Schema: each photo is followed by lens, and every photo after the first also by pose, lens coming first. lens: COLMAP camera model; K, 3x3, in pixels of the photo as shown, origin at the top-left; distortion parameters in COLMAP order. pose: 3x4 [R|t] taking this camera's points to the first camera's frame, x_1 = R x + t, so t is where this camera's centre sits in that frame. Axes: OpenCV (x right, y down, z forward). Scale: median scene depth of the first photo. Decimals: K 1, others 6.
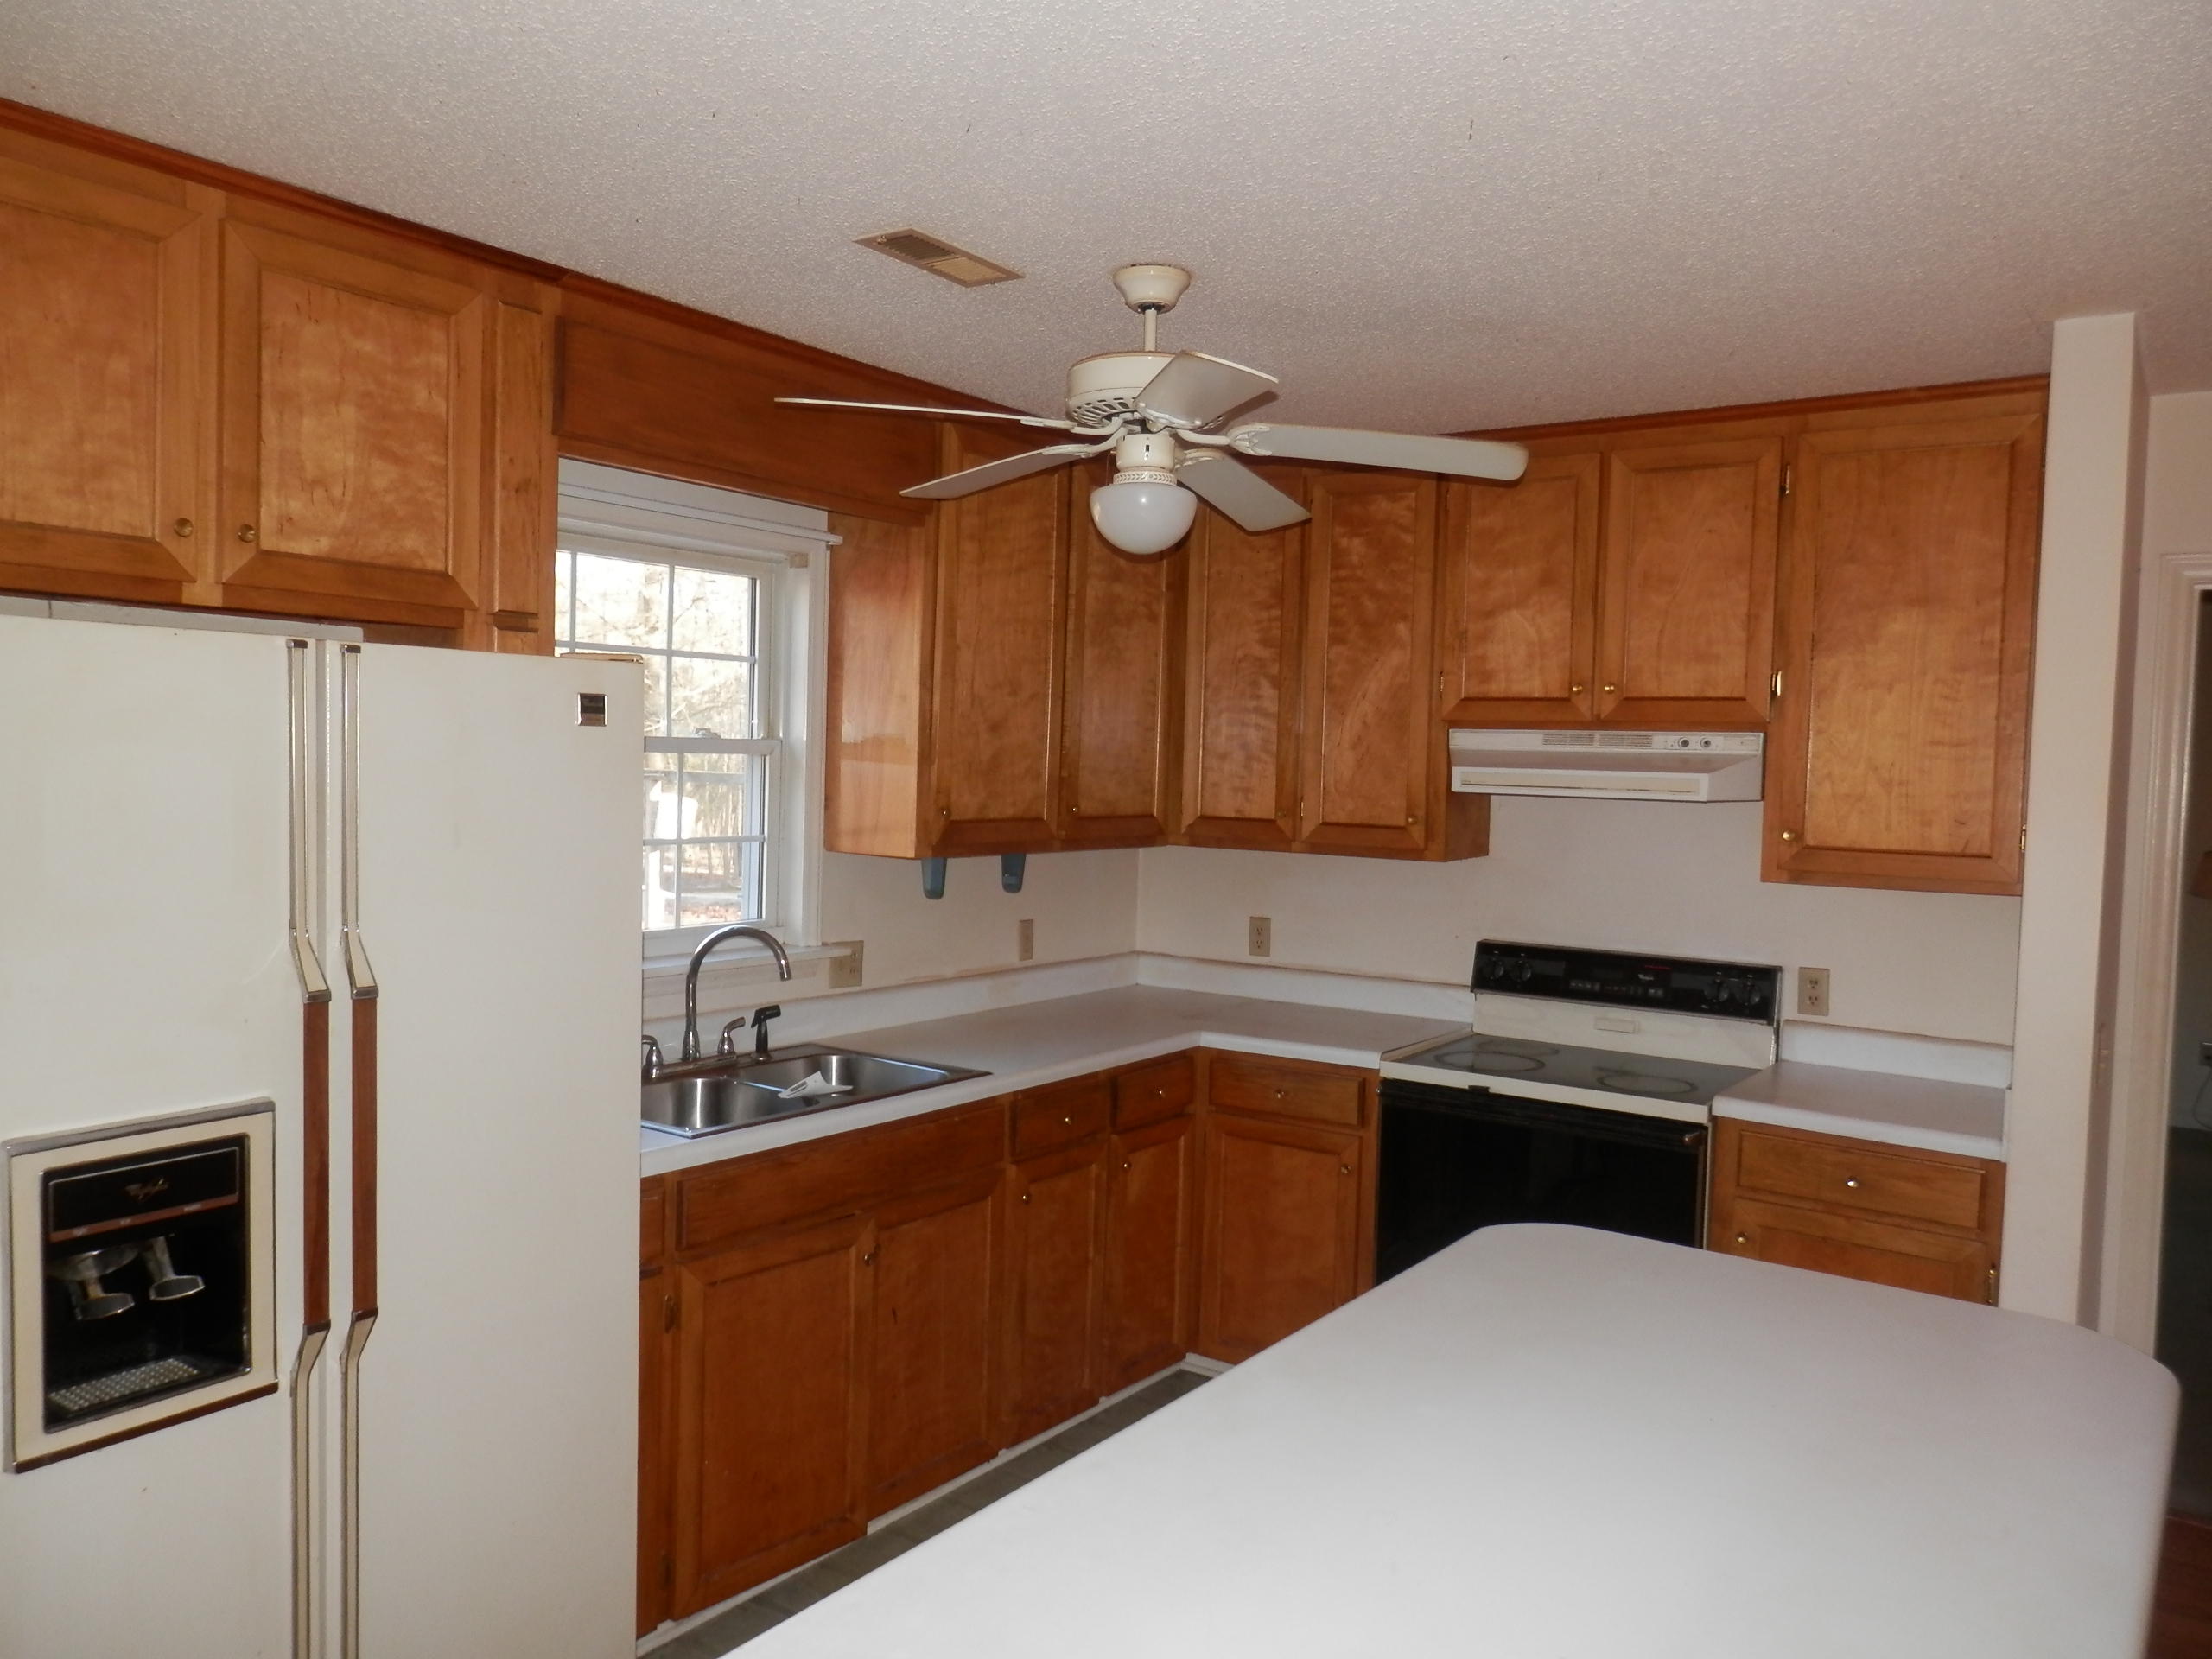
lens RADIAL K [[1656.9, 0, 1100.2], [0, 1656.9, 860.4], [0, 0, 1]] dist [-0.000913, -0.000711]
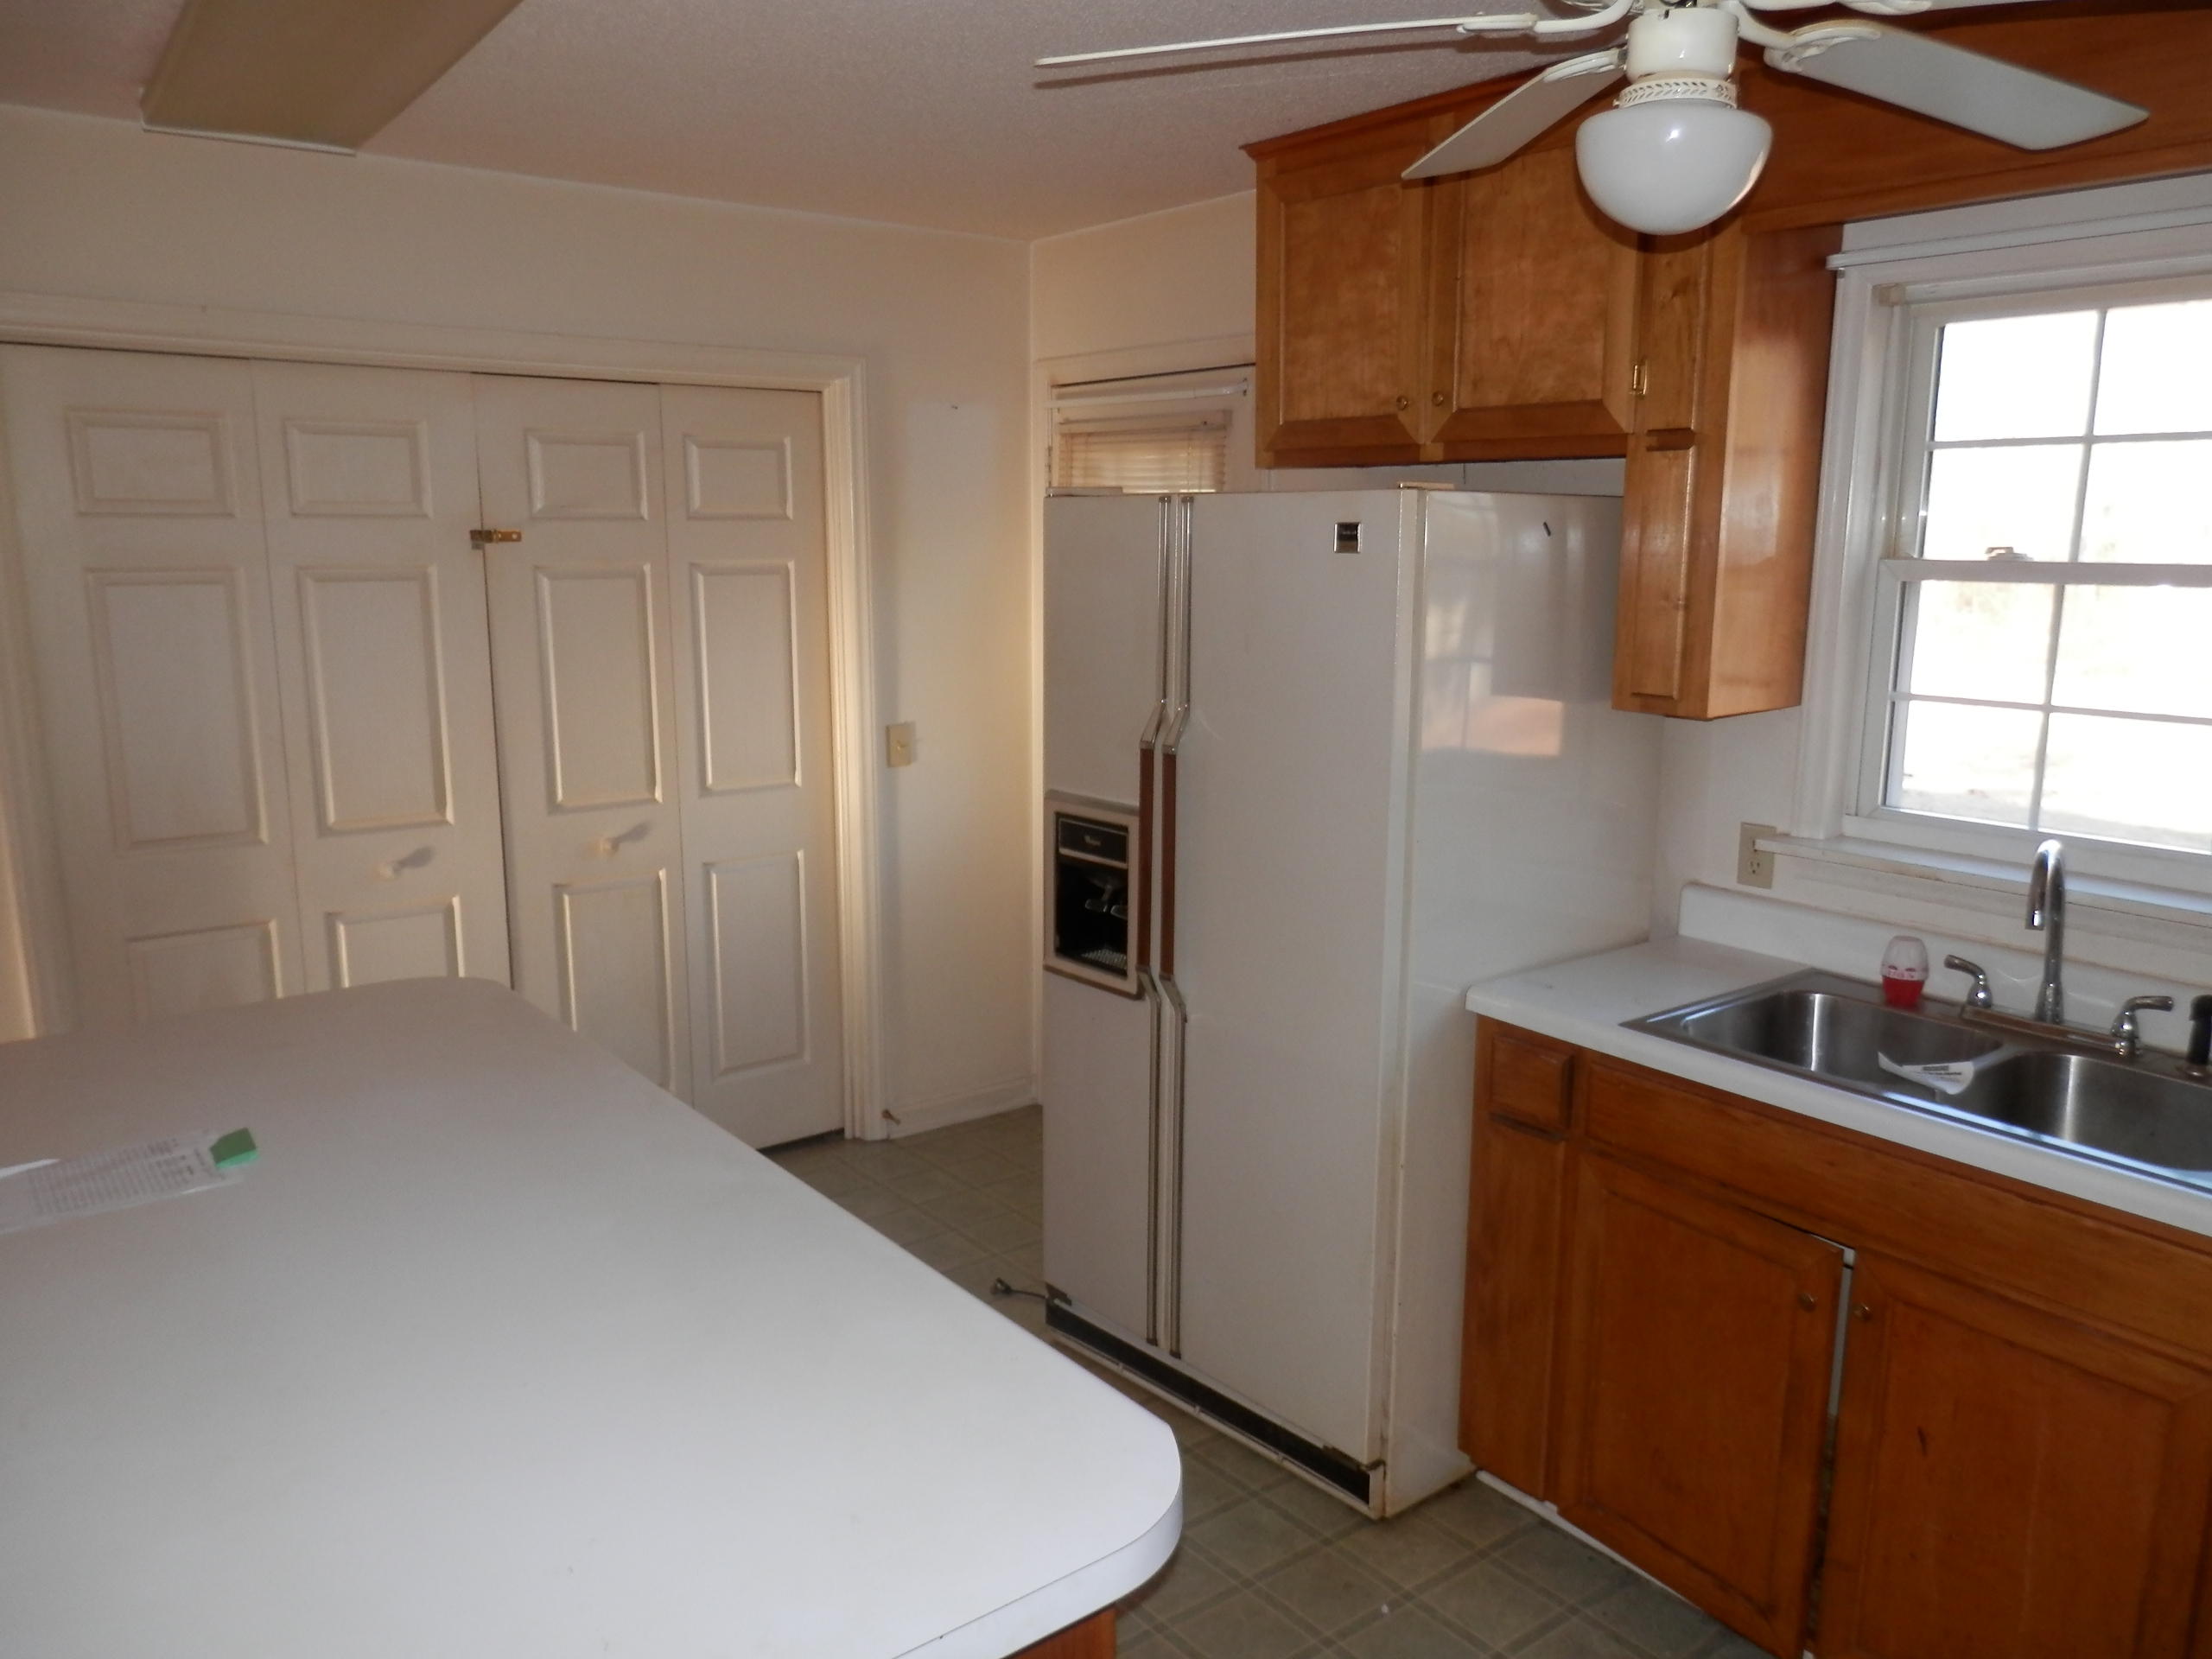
lens RADIAL K [[1642.9, 0, 1111.3], [0, 1642.9, 824.9], [0, 0, 1]] dist [-0.000509, 0.003871]
pose [[-0.301313, 0.139444, -0.943274, 0.504229], [-0.071719, 0.983133, 0.168246, -0.049943], [0.950824, 0.118345, -0.286230, 0.776756]]
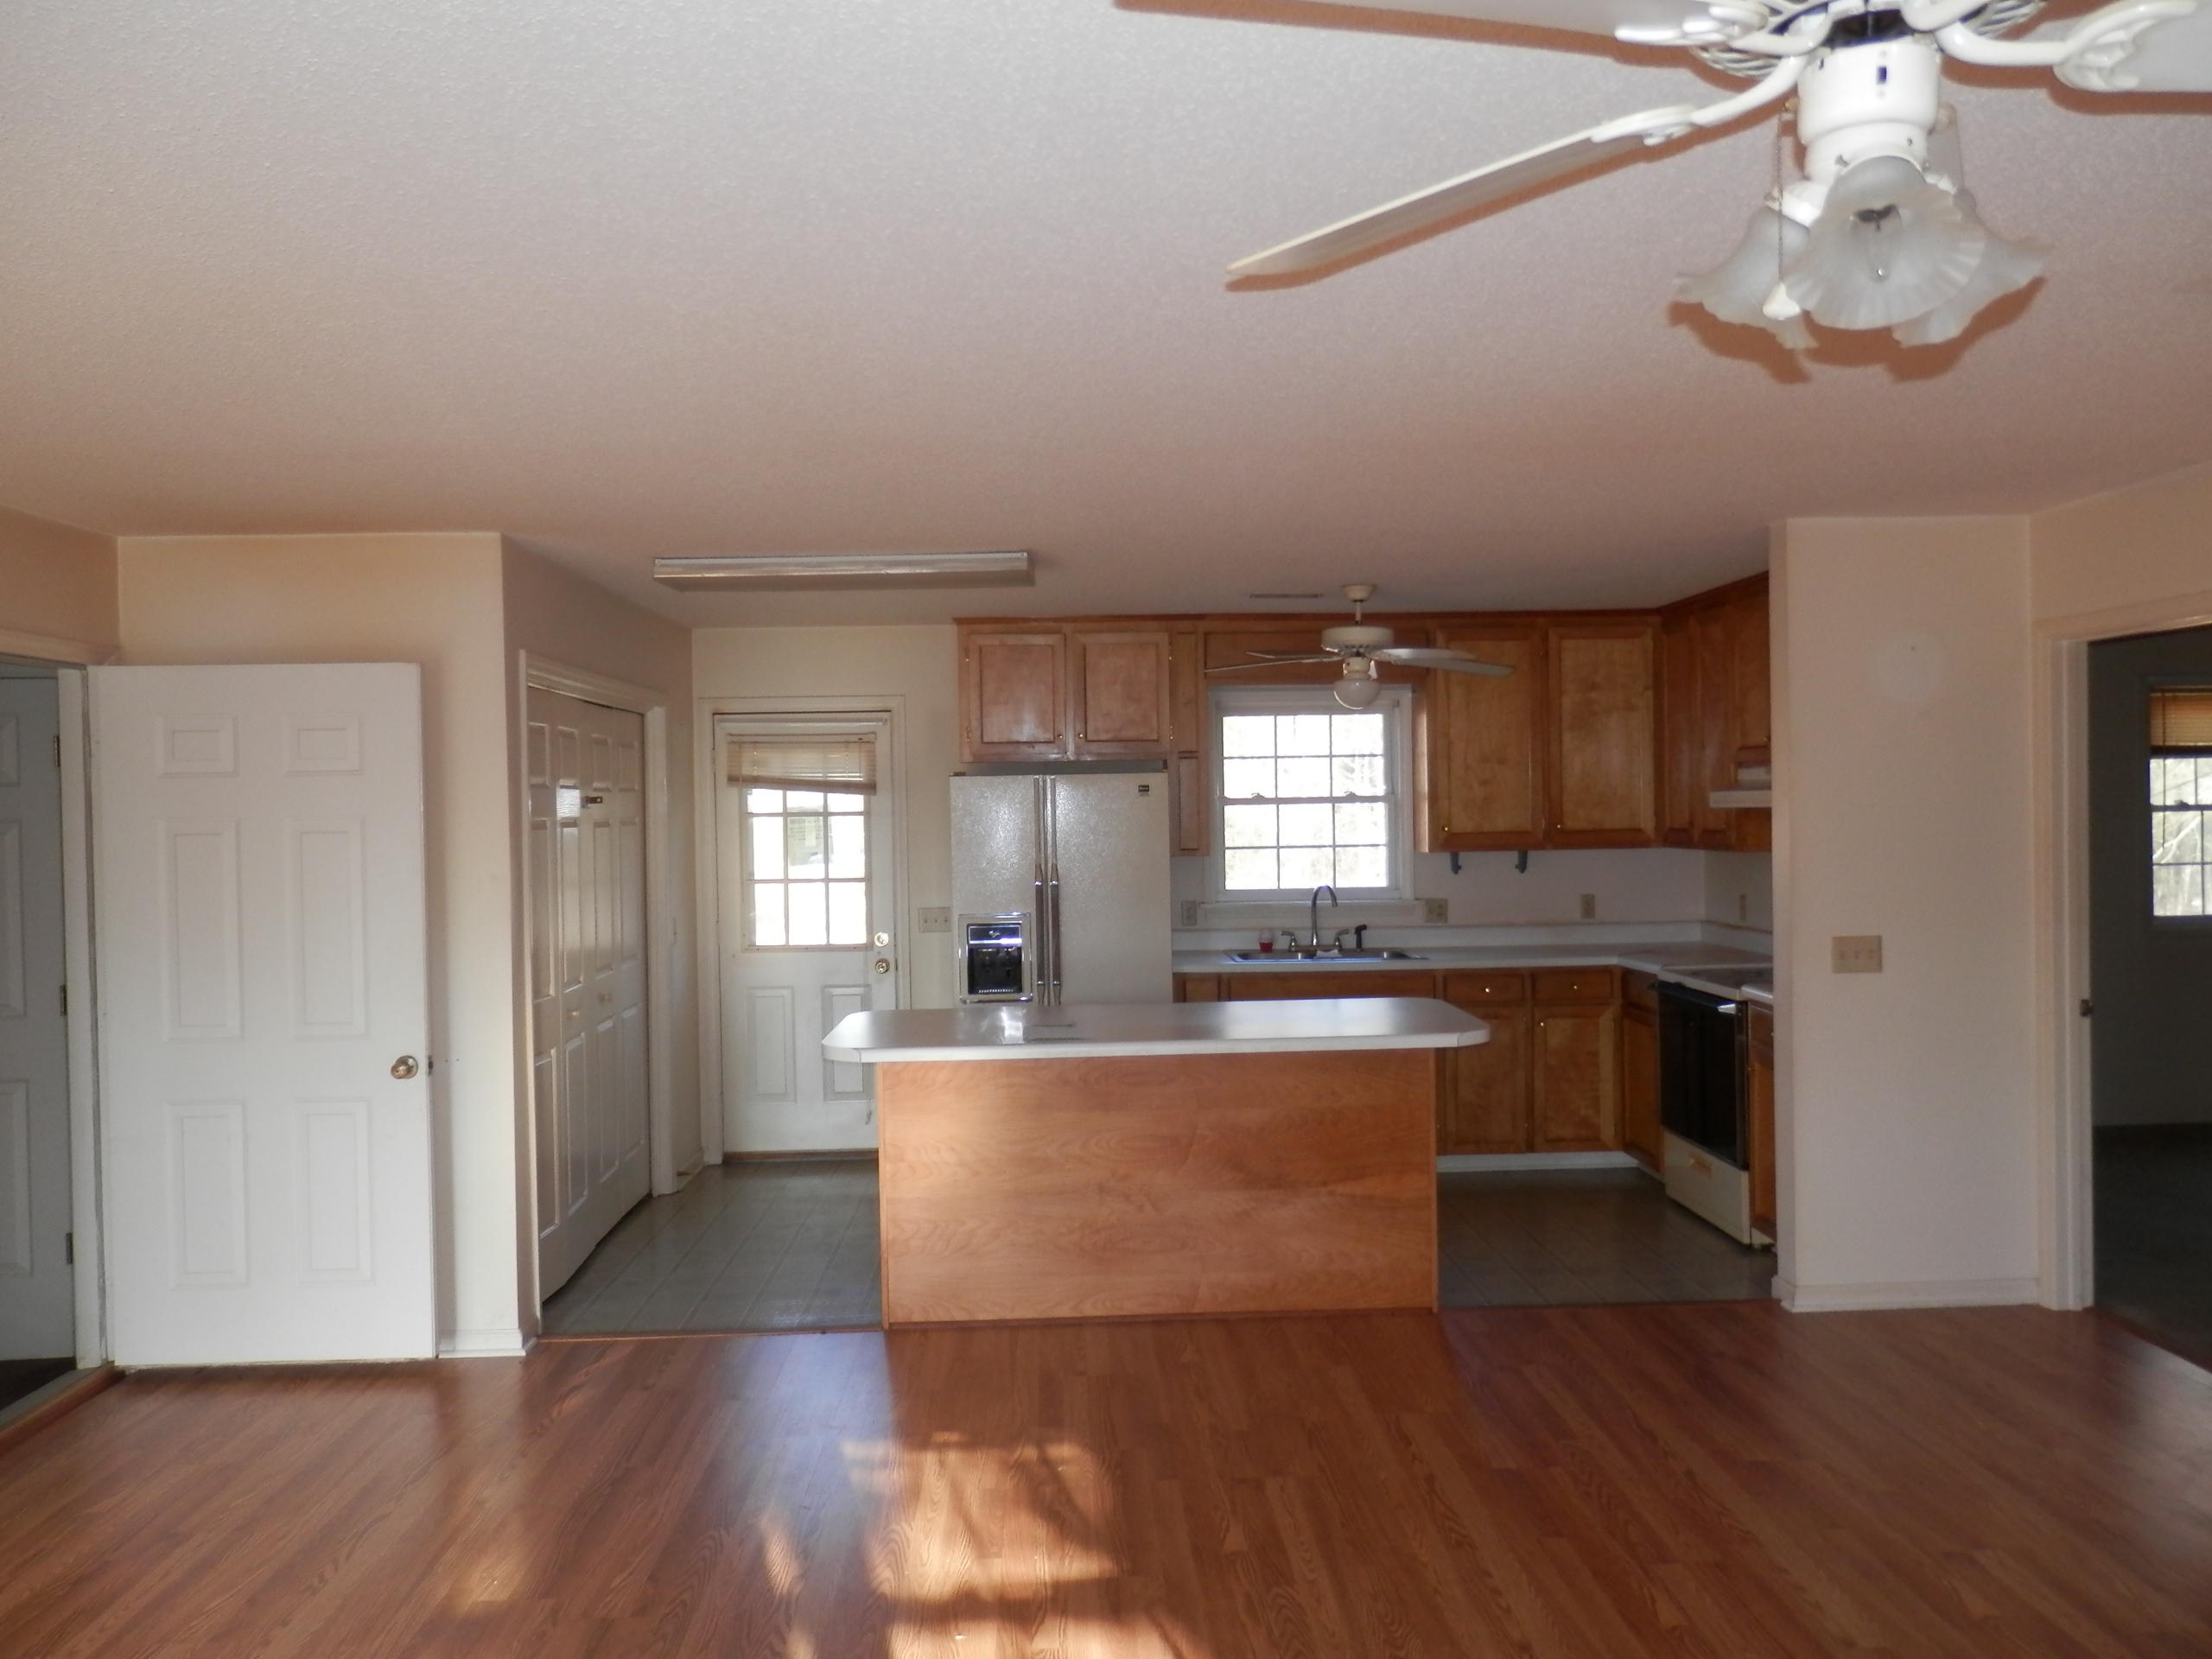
lens RADIAL K [[1642.9, 0, 1111.3], [0, 1642.9, 824.9], [0, 0, 1]] dist [-0.000509, 0.003871]
pose [[0.606183, -0.030627, -0.794735, 1.236937], [-0.014402, 0.998672, -0.049471, 0.070025], [0.795194, 0.041434, 0.604937, -0.481997]]
